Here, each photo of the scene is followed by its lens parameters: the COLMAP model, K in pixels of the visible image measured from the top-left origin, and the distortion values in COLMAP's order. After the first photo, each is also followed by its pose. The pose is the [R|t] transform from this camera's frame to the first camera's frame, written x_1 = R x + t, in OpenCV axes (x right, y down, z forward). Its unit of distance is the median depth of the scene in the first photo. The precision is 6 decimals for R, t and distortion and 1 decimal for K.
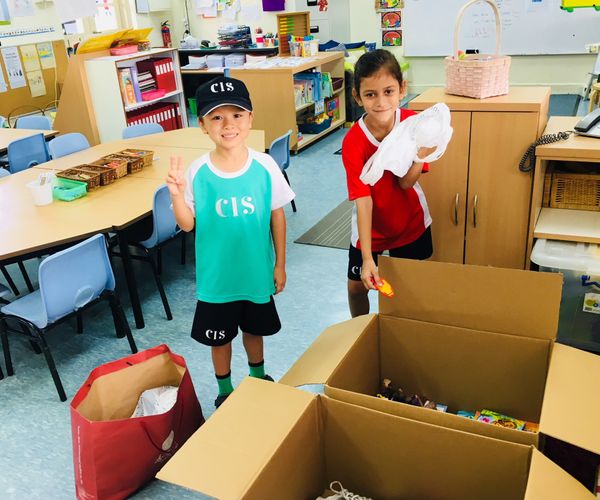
lens RADIAL K [[608.1, 0, 300.2], [0, 608.1, 251.2], [0, 0, 1]] dist [0.011294, 0.000000]
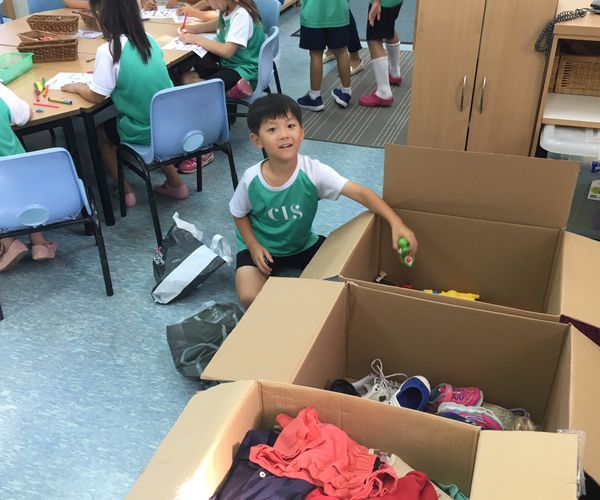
lens RADIAL K [[655.1, 0, 300.4], [0, 655.1, 249.5], [0, 0, 1]] dist [0.015245, 0.000000]
pose [[0.993609, -0.015255, 0.111841, -0.117851], [-0.001617, 0.988800, 0.149236, 0.020923], [-0.112865, -0.148463, 0.982456, -0.005839]]
